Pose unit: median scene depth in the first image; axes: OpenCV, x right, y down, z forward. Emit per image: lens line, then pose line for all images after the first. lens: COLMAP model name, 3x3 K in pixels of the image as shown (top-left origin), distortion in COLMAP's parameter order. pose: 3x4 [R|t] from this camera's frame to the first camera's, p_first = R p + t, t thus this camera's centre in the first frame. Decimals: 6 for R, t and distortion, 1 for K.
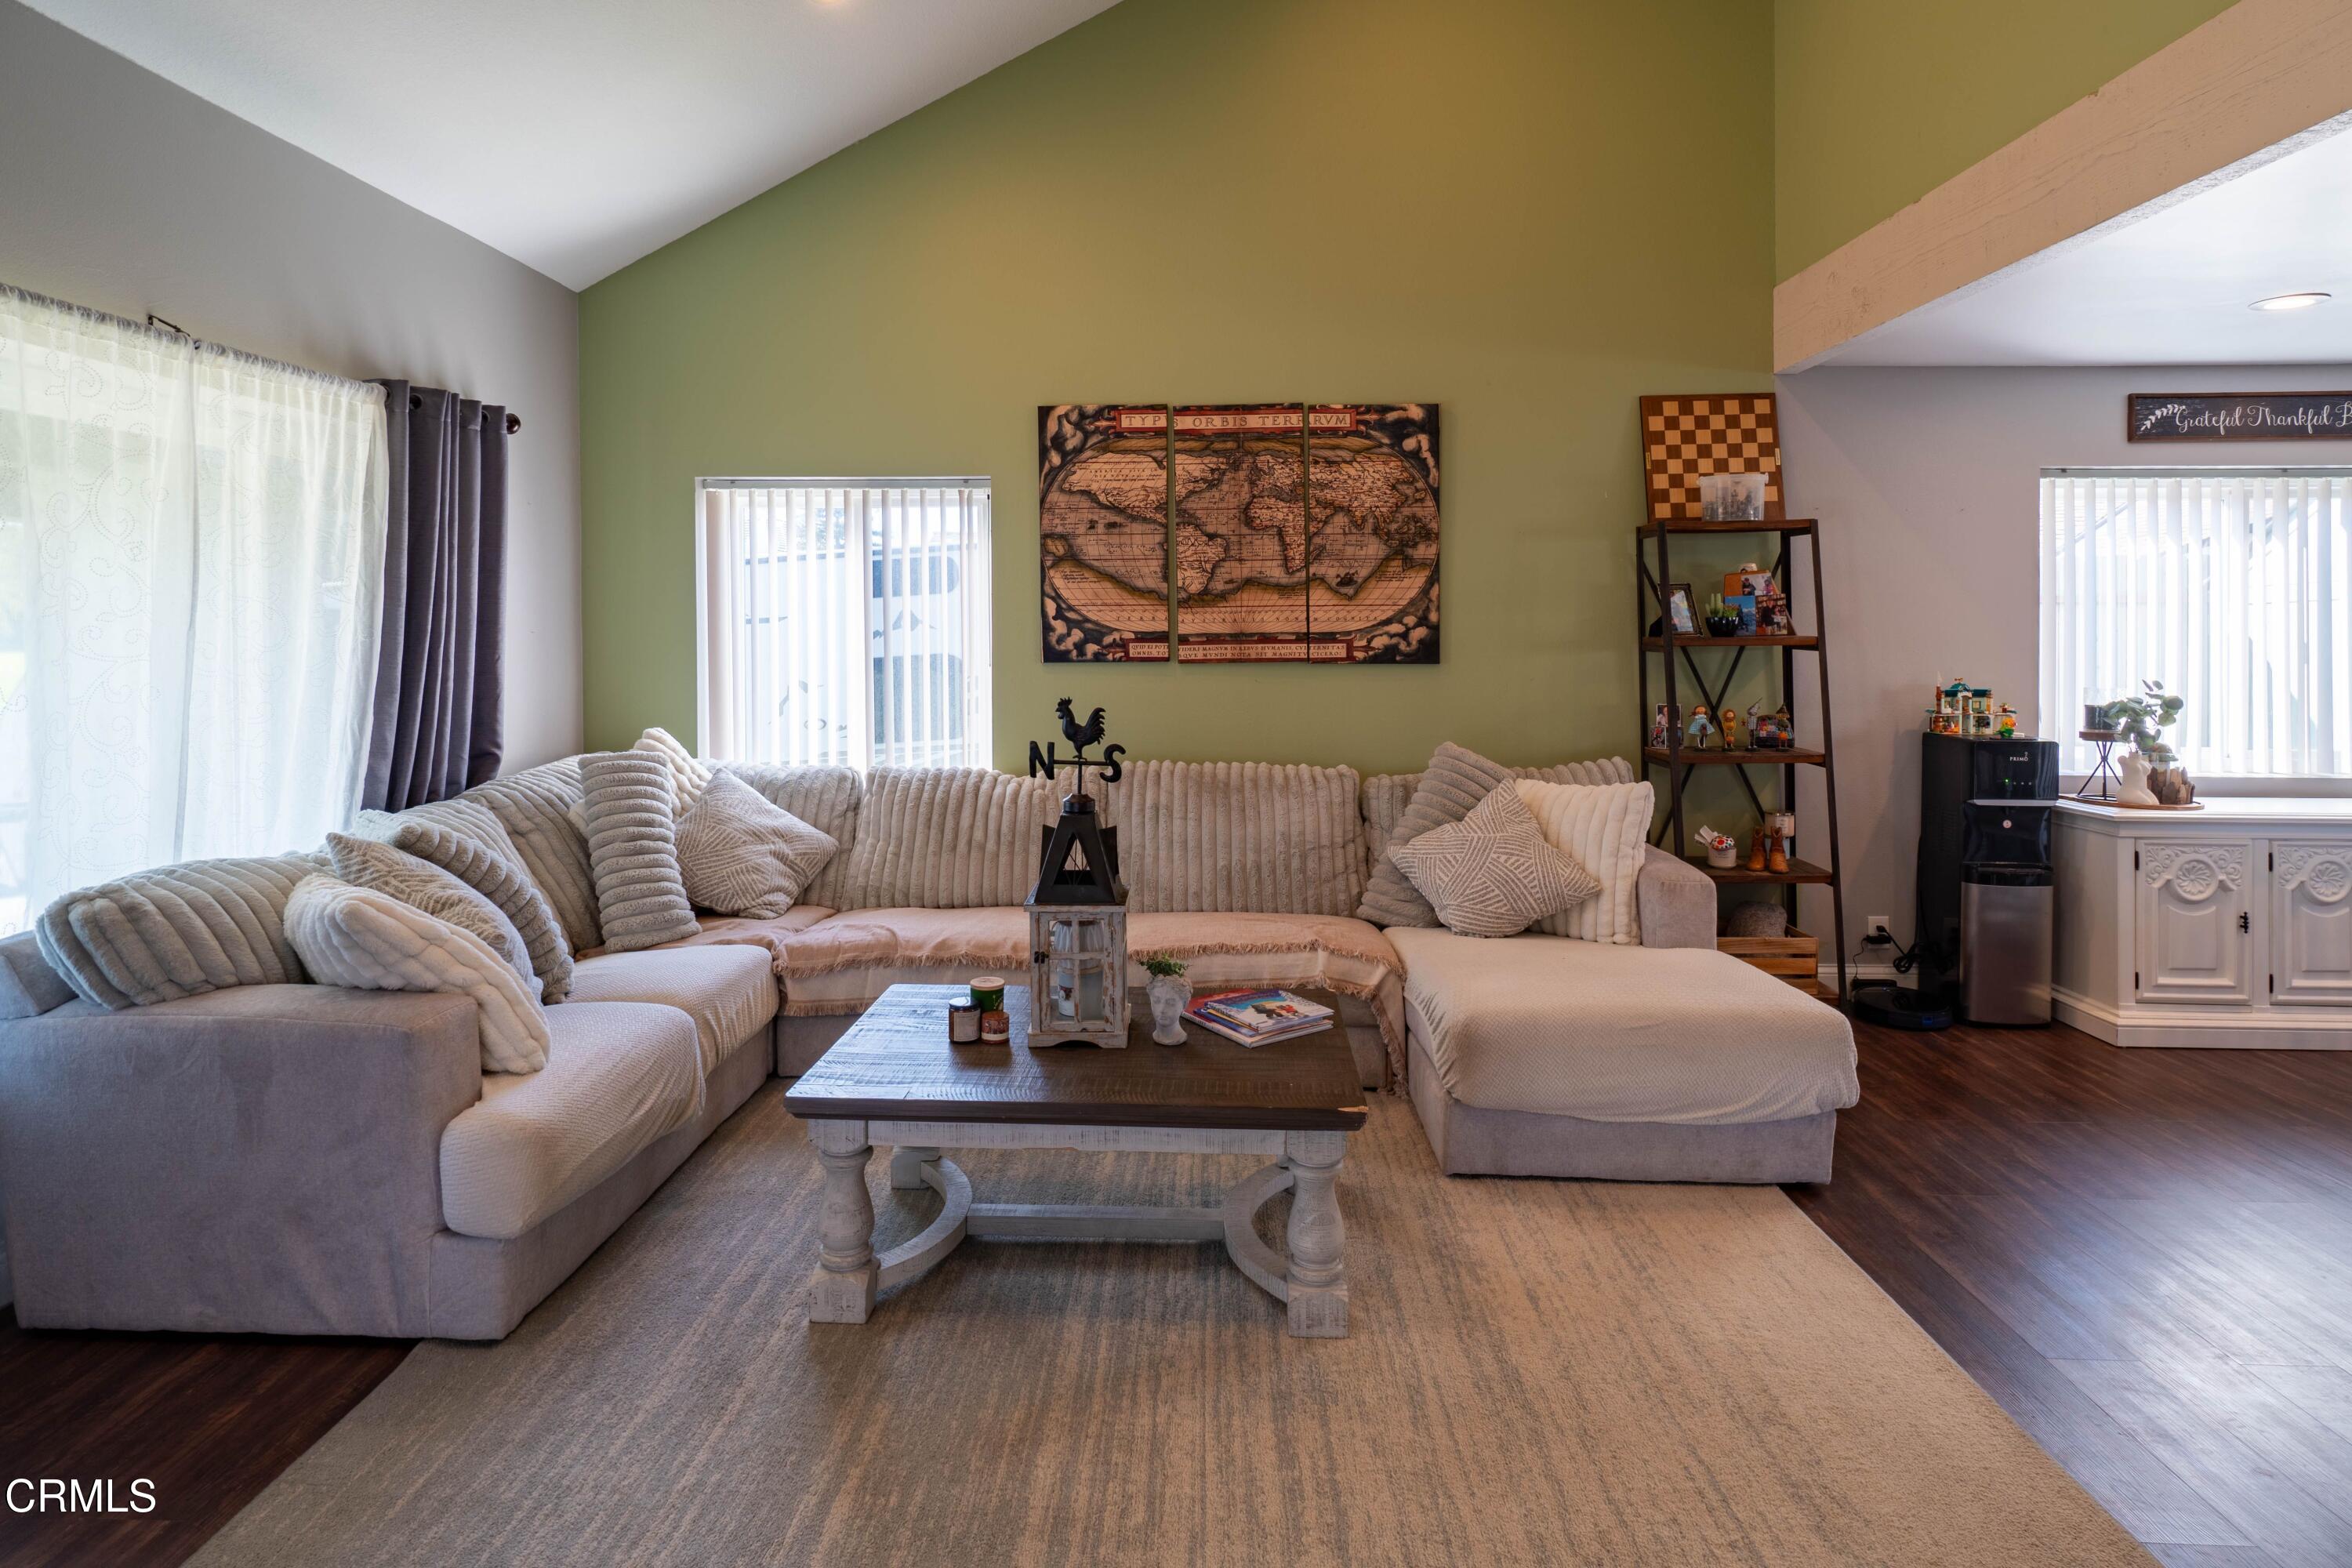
lens RADIAL K [[1238.8, 0, 1159.2], [0, 1238.8, 636.3], [0, 0, 1]] dist [-0.000423, -0.000710]
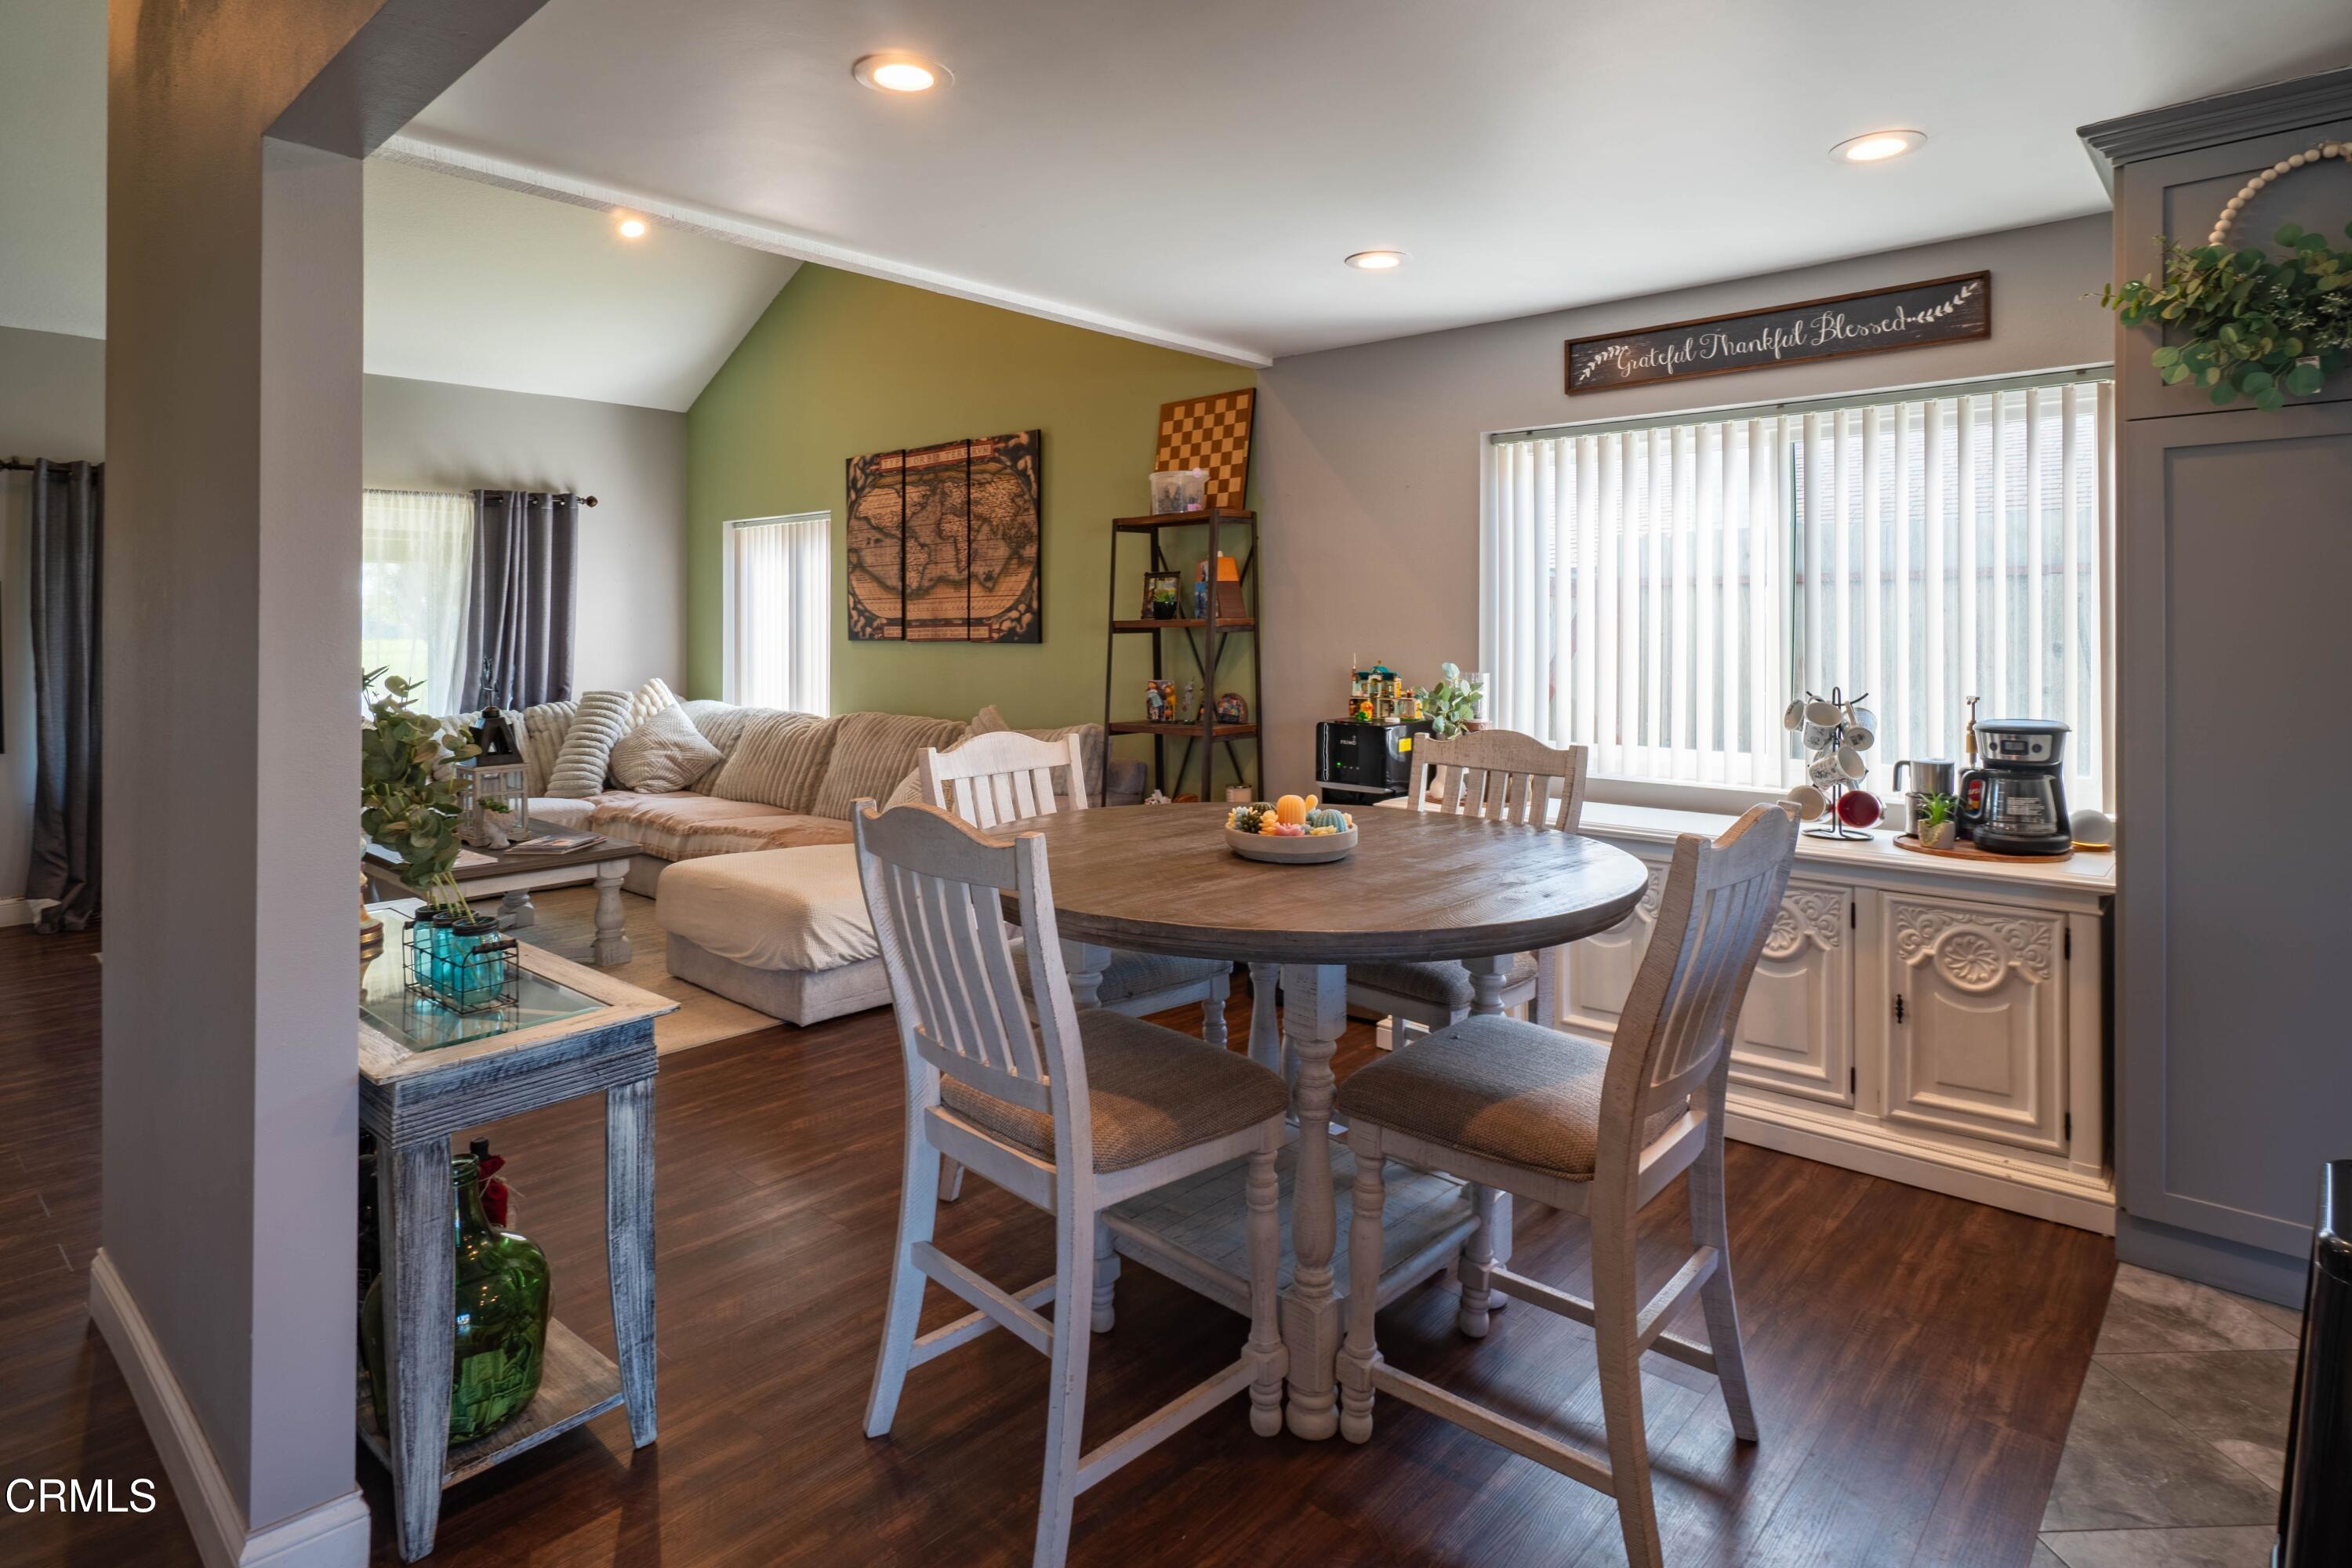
lens RADIAL K [[1256.6, 0, 1133.8], [0, 1256.6, 627.6], [0, 0, 1]] dist [-0.001038, -0.000244]
pose [[0.767822, -0.001068, -0.640662, 1.081352], [-0.000230, 0.999998, -0.001942, 0.009180], [0.640663, 0.001638, 0.767821, 0.113893]]
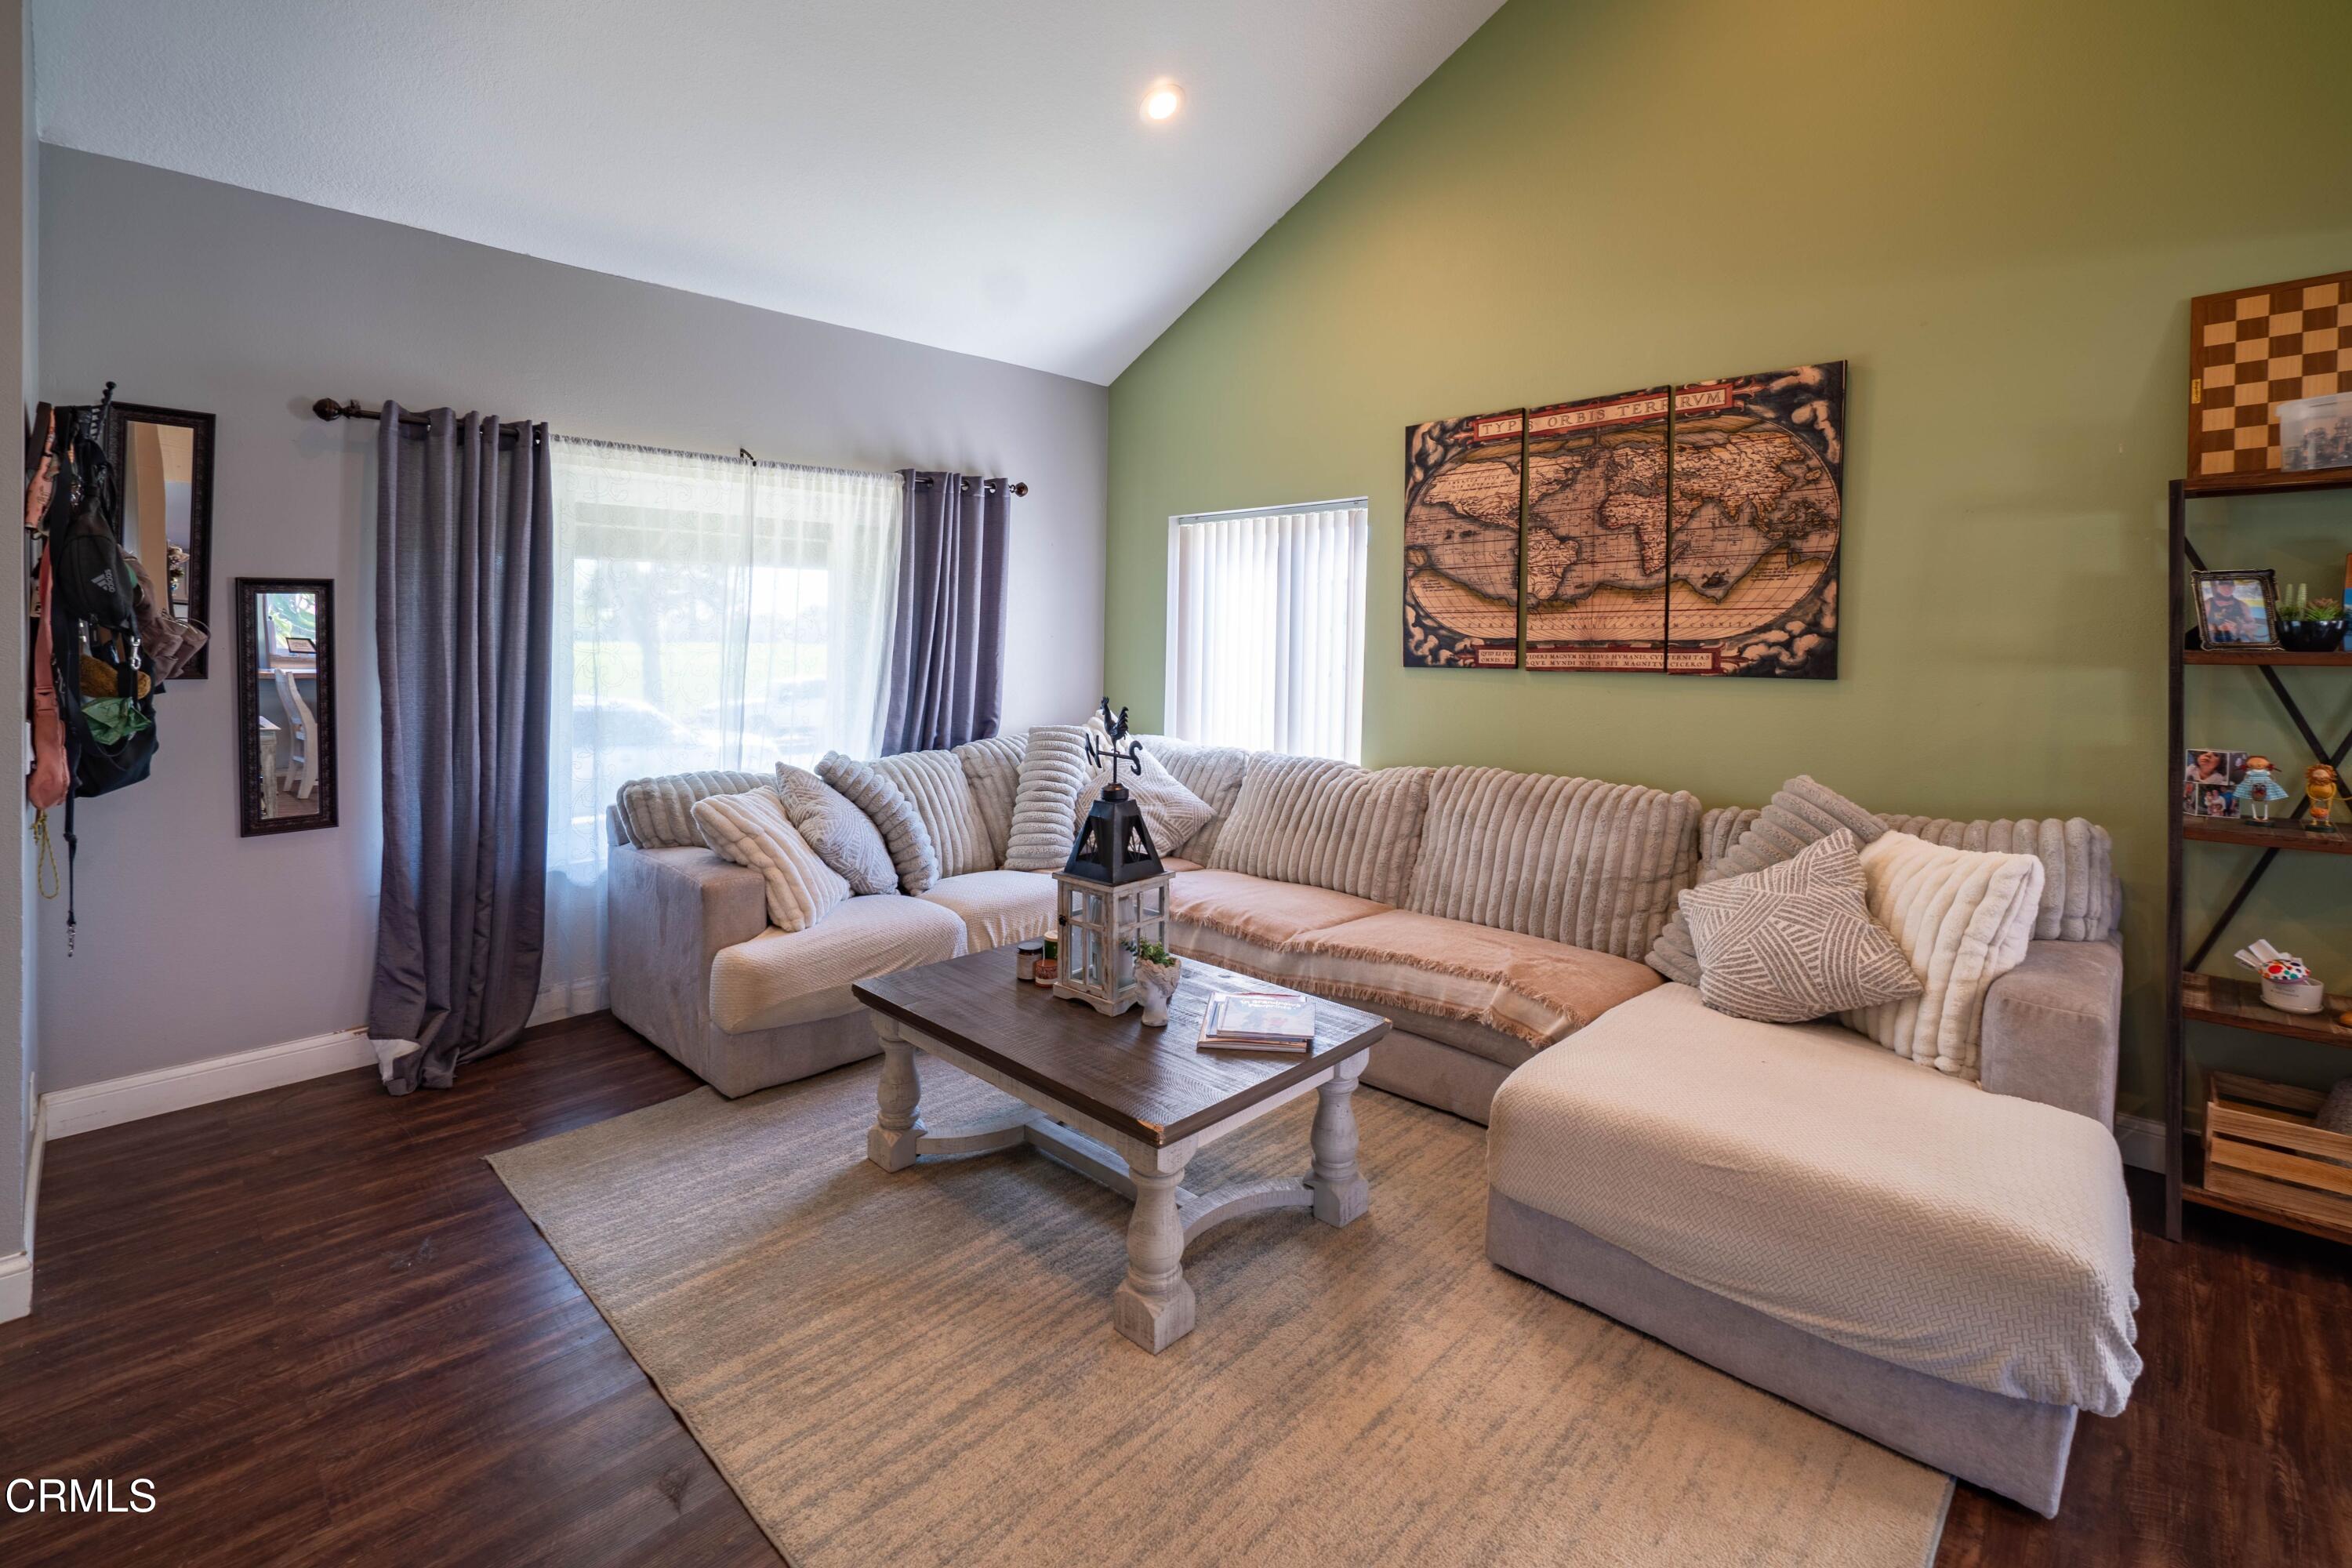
lens RADIAL K [[1042.8, 0, 1147.3], [0, 1042.8, 643.0], [0, 0, 1]] dist [-0.000651, 0.000790]
pose [[0.745775, 0.008288, -0.666147, 0.342376], [-0.006802, 0.999965, 0.004827, -0.002210], [0.666163, 0.000931, 0.745805, 0.184938]]
